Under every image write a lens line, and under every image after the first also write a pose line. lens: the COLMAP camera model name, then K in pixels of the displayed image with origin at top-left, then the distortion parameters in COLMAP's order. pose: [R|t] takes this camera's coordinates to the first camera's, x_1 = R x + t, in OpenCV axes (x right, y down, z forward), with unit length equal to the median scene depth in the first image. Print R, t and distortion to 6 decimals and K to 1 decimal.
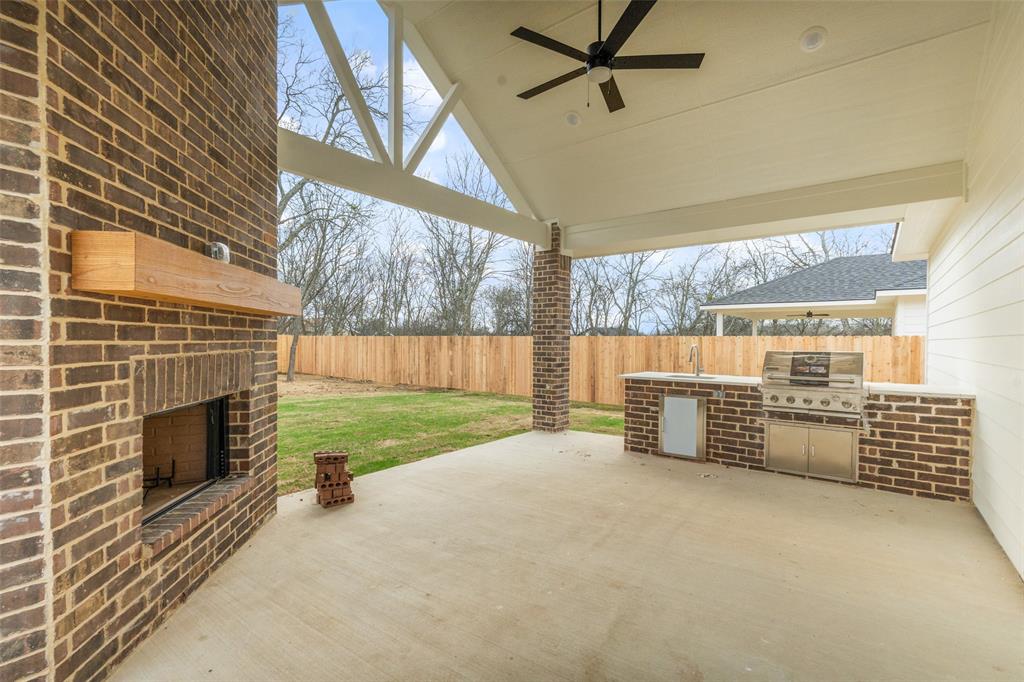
lens RADIAL K [[454.8, 0, 512.0], [0, 454.8, 341.0], [0, 0, 1]] dist [-0.000052, 0.000096]
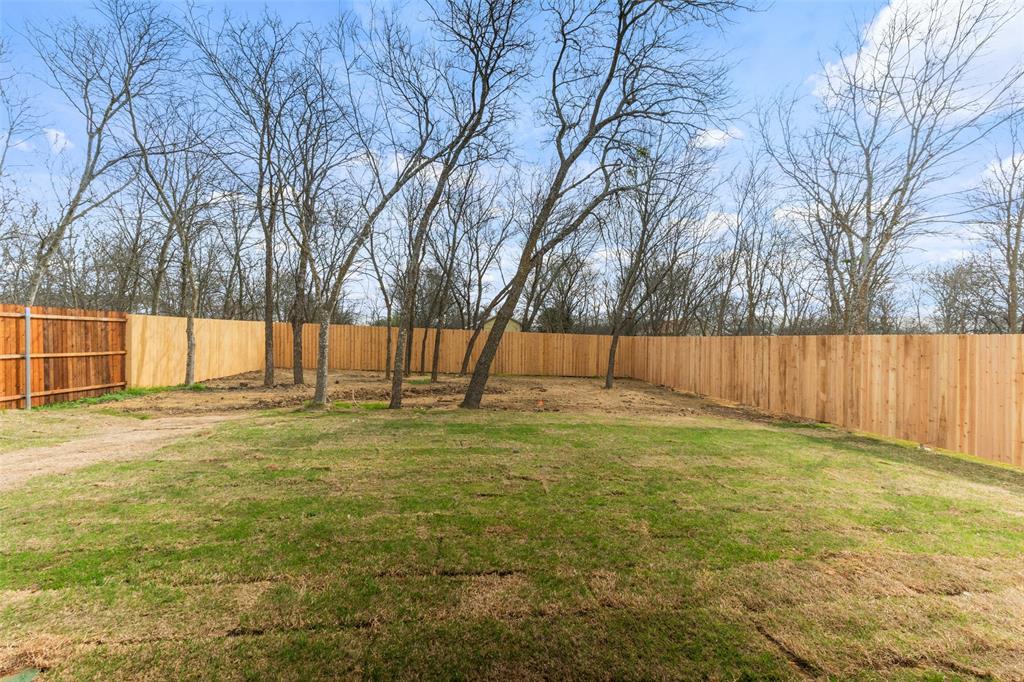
lens RADIAL K [[454.8, 0, 512.0], [0, 454.8, 341.0], [0, 0, 1]] dist [-0.000052, 0.000096]
pose [[0.699121, 0.001918, -0.715000, 0.009153], [-0.003372, 0.999994, -0.000615, -0.001557], [0.714995, 0.002841, 0.699124, 0.267693]]
